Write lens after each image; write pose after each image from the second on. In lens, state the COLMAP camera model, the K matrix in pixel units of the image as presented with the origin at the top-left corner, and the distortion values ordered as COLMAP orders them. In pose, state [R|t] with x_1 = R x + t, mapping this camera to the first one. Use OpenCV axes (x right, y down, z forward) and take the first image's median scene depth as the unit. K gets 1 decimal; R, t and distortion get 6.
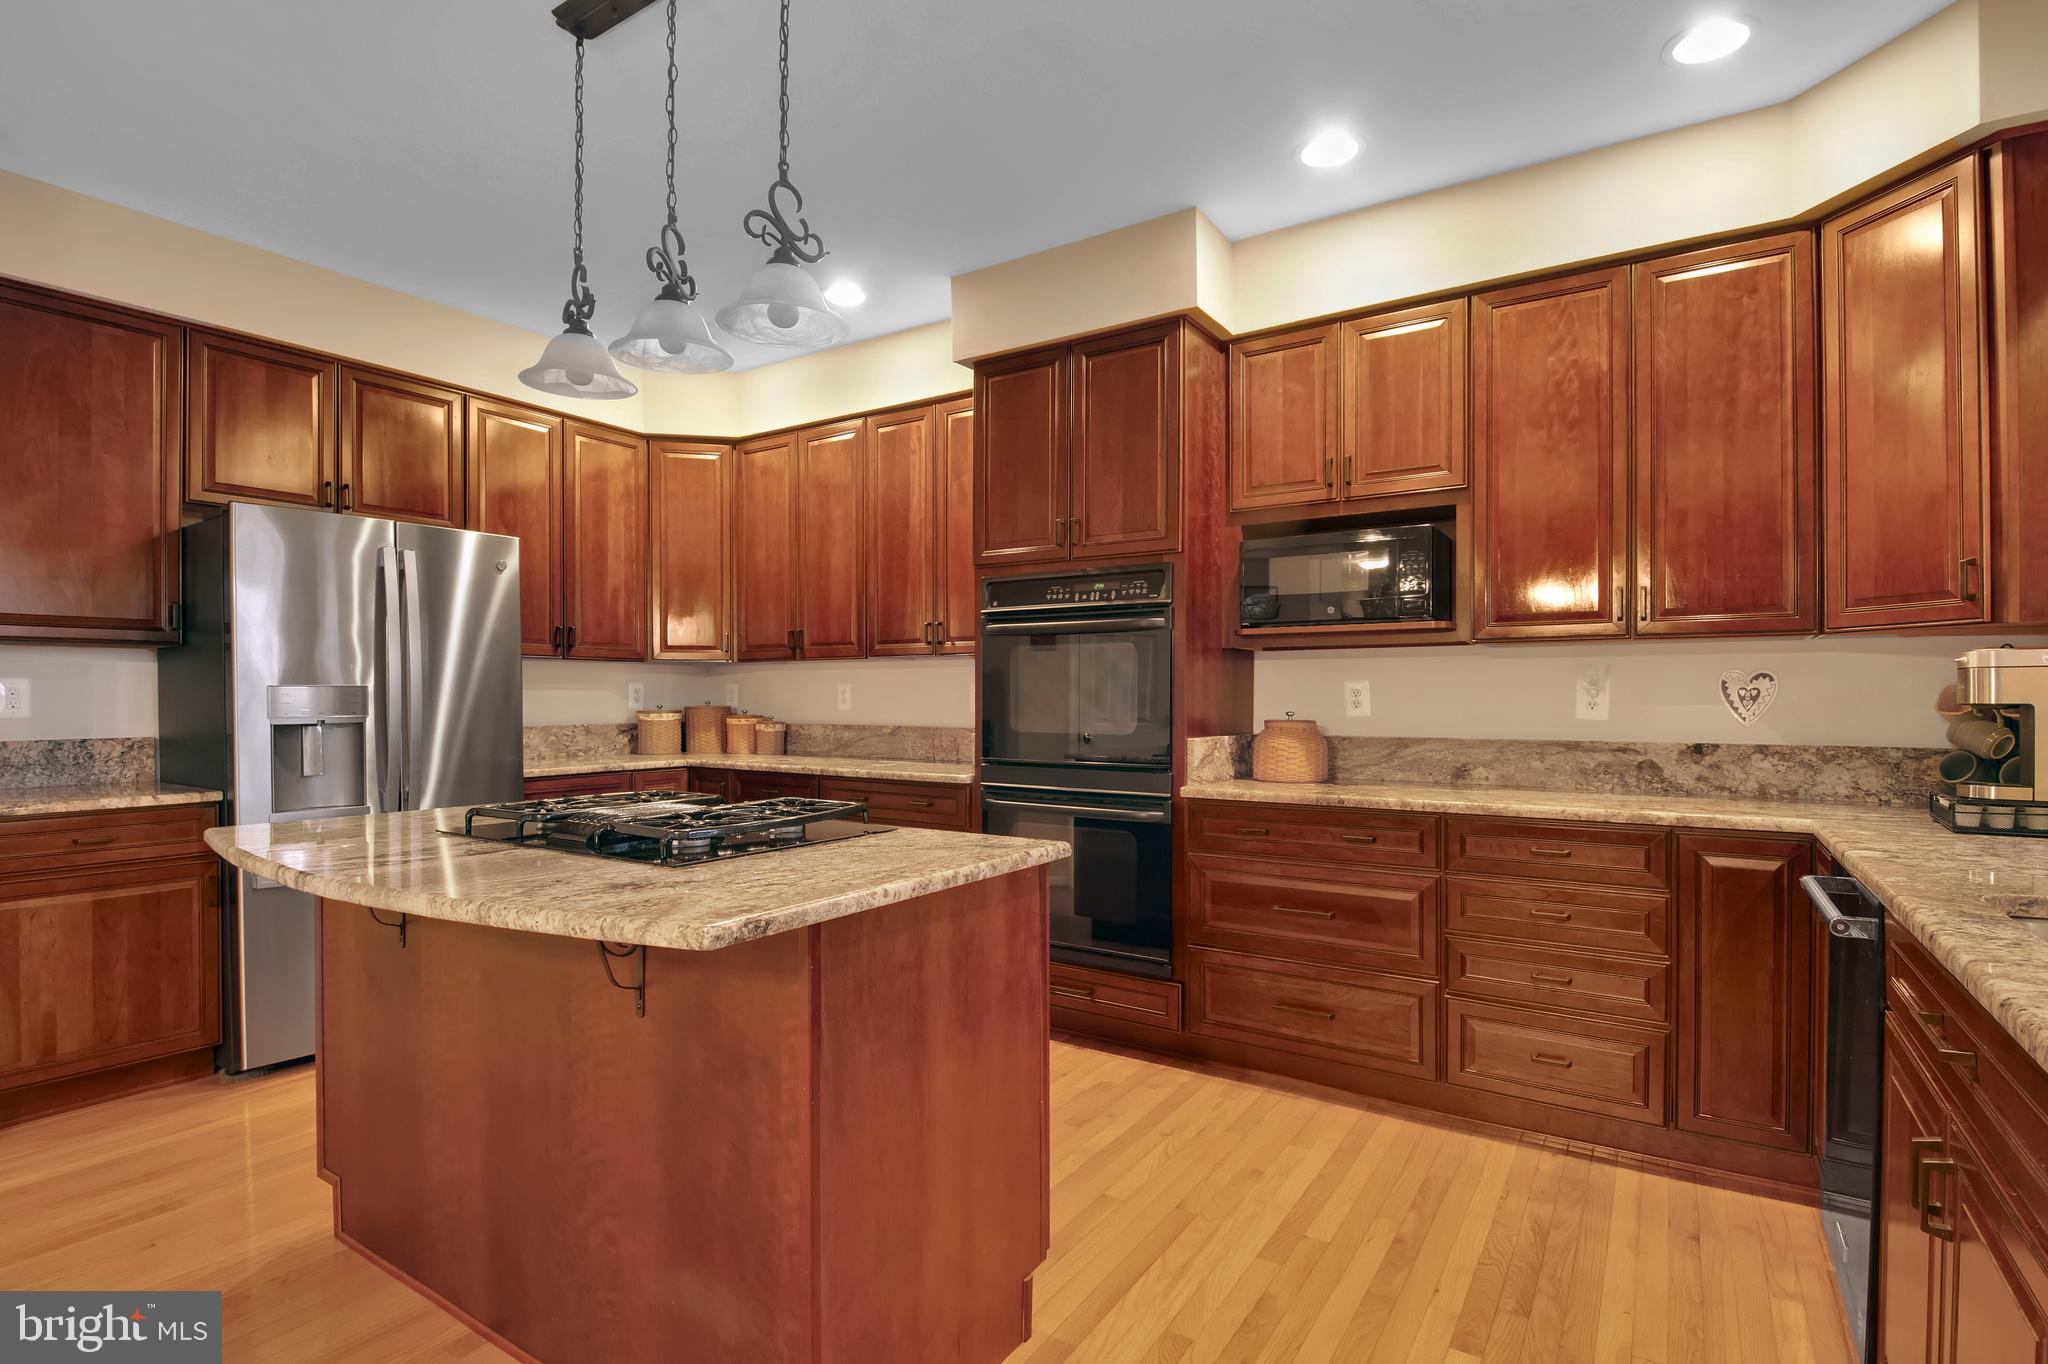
lens RADIAL K [[947.0, 0, 1025.3], [0, 947.0, 703.7], [0, 0, 1]] dist [0.000908, -0.000325]
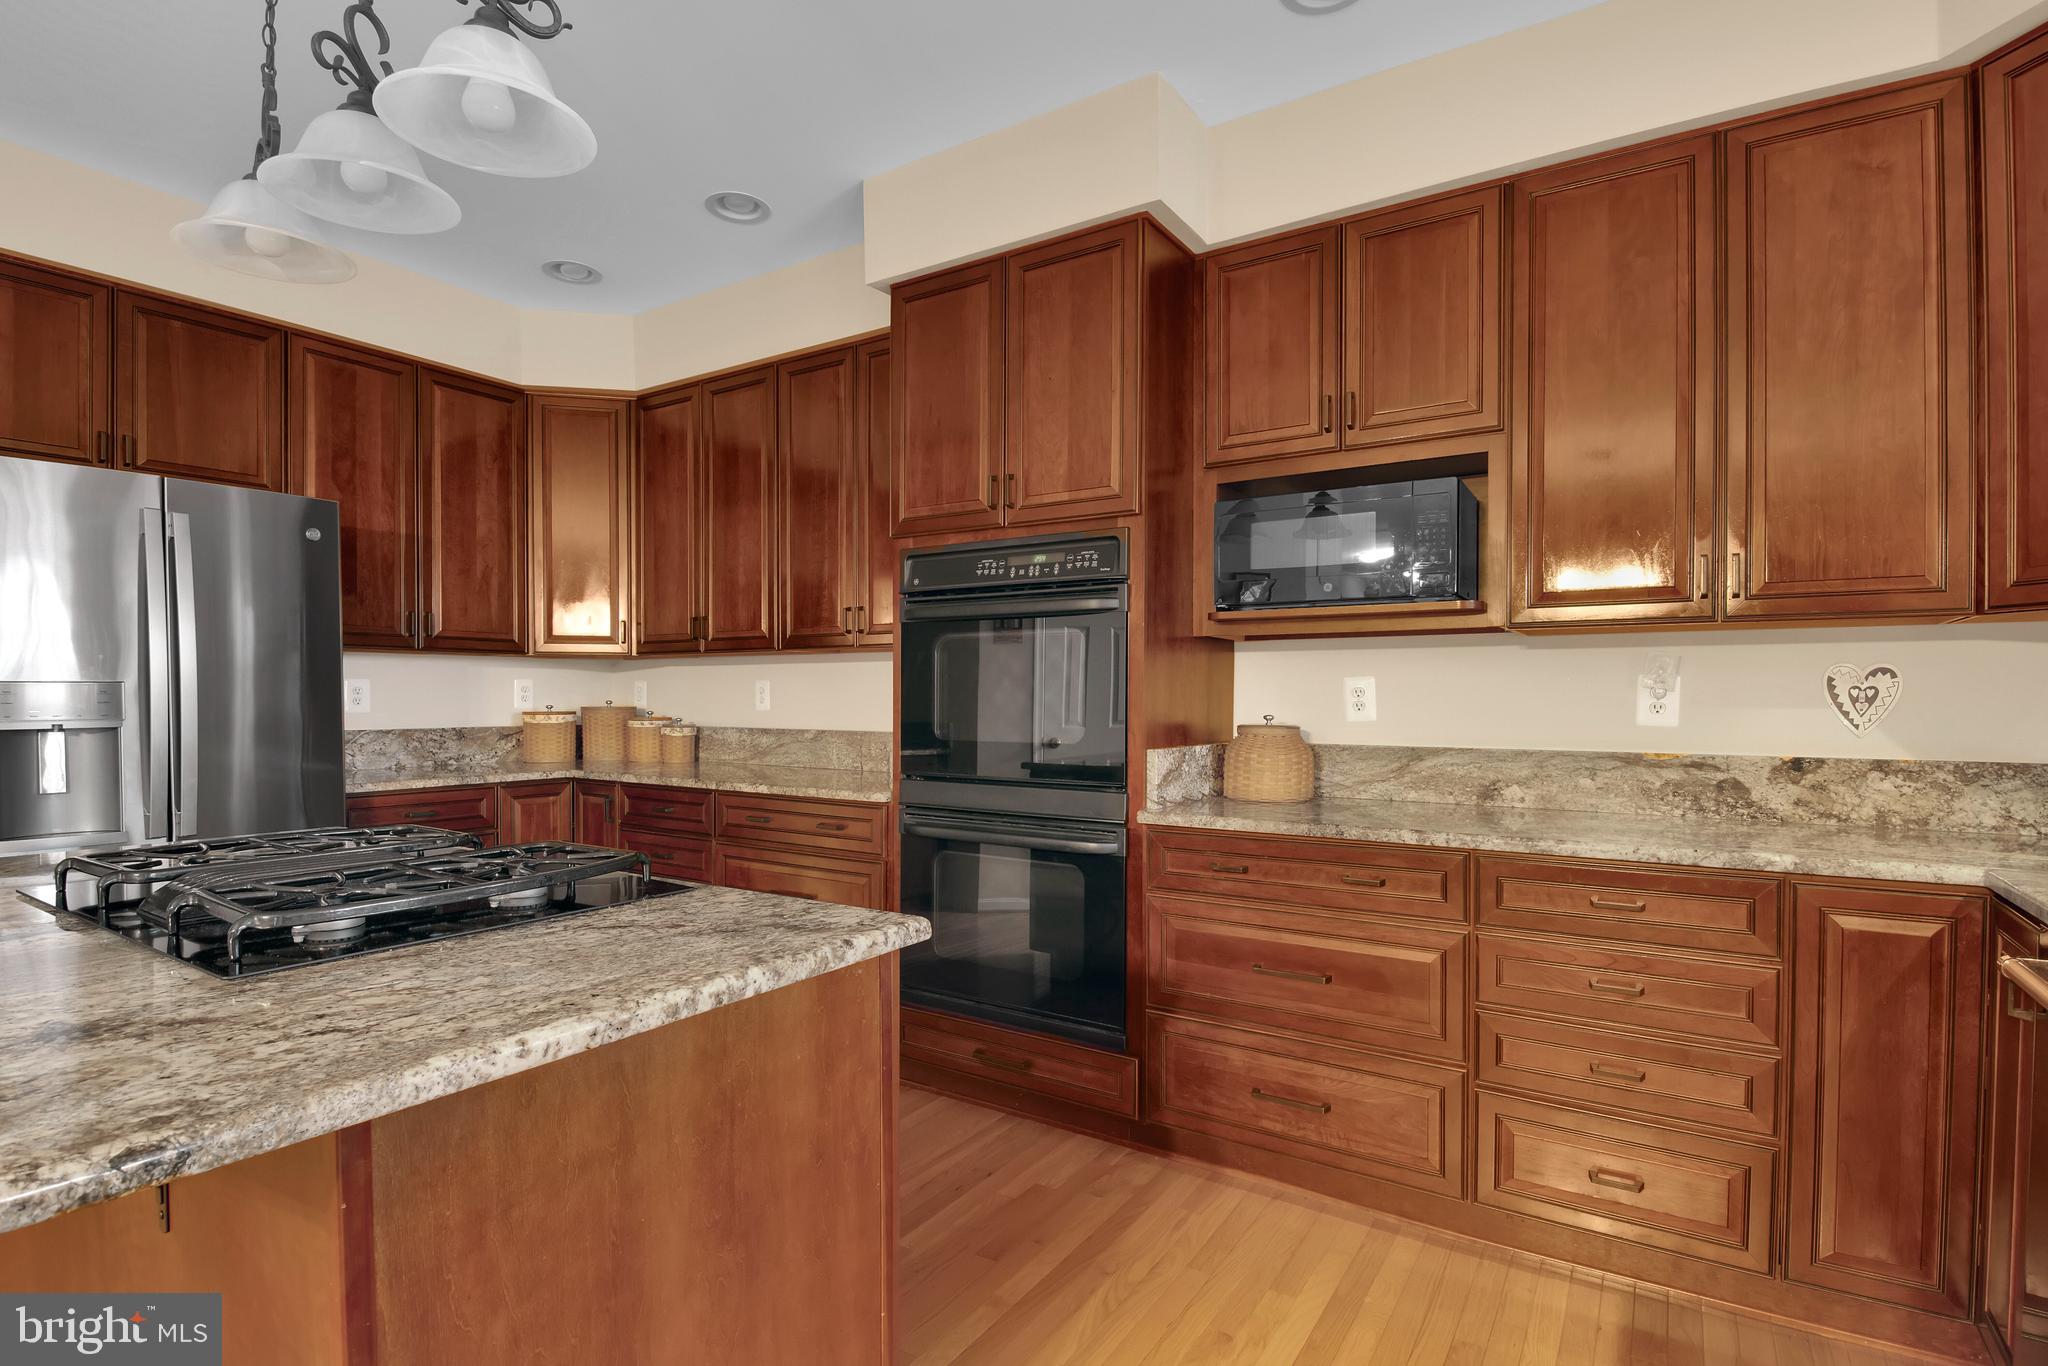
lens RADIAL K [[961.0, 0, 1023.7], [0, 961.0, 710.4], [0, 0, 1]] dist [0.001725, -0.007978]
pose [[0.999990, 0.001361, 0.004171, 0.071072], [-0.001393, 0.999971, 0.007553, -0.002086], [-0.004161, -0.007559, 0.999963, 0.214497]]
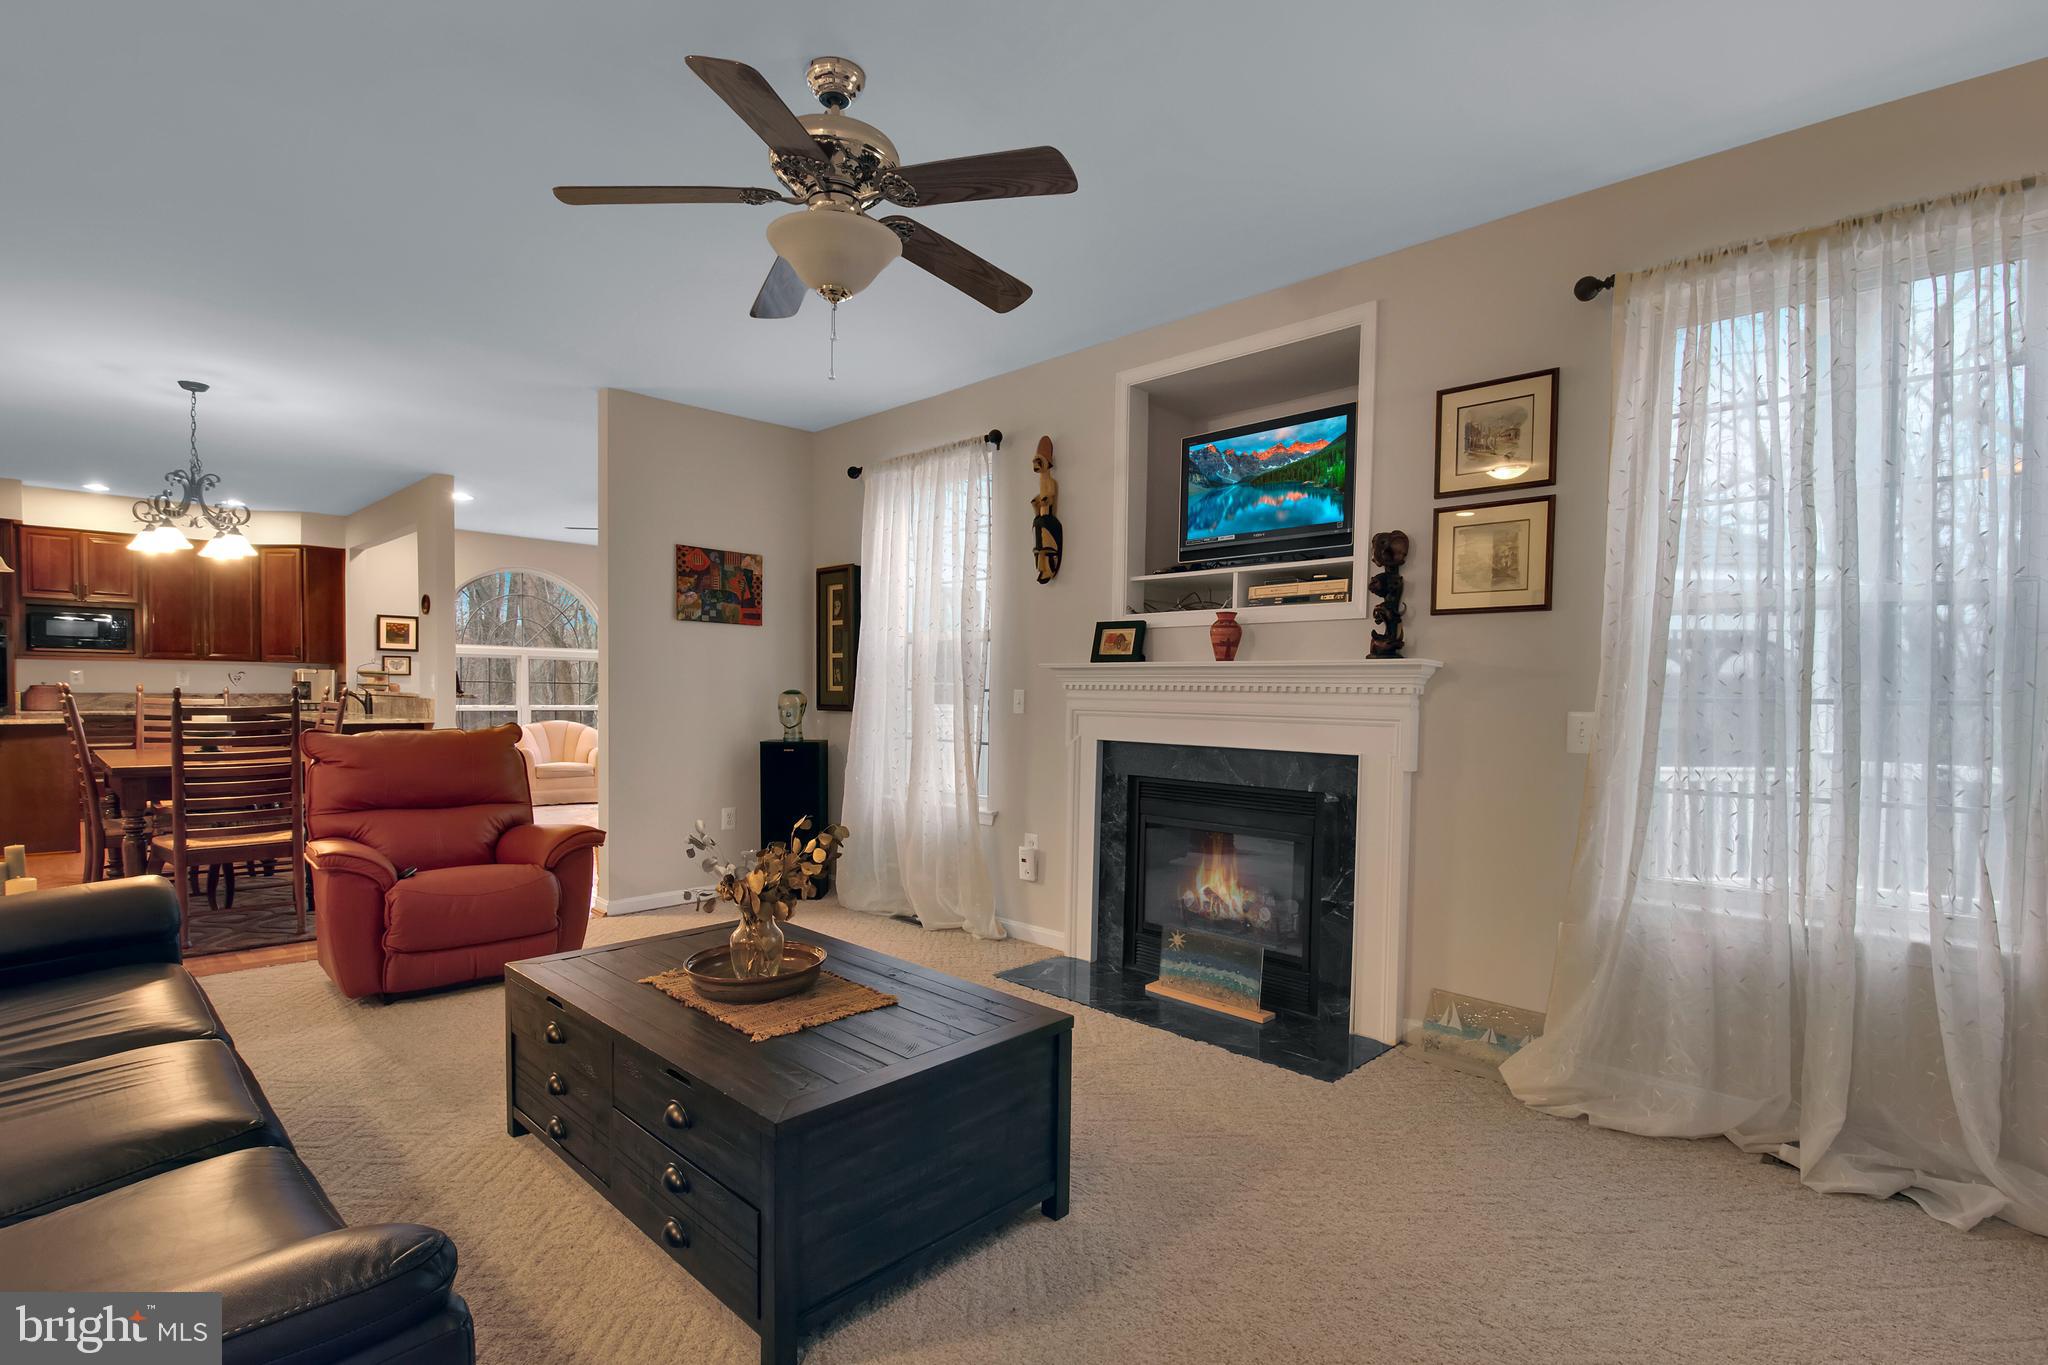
lens RADIAL K [[985.6, 0, 1020.5], [0, 985.6, 738.1], [0, 0, 1]] dist [0.001928, -0.000448]
pose [[0.184017, -0.040423, 0.982091, -1.998193], [-0.004375, 0.999110, 0.041943, 0.039315], [-0.982913, -0.012015, 0.183676, -2.168683]]
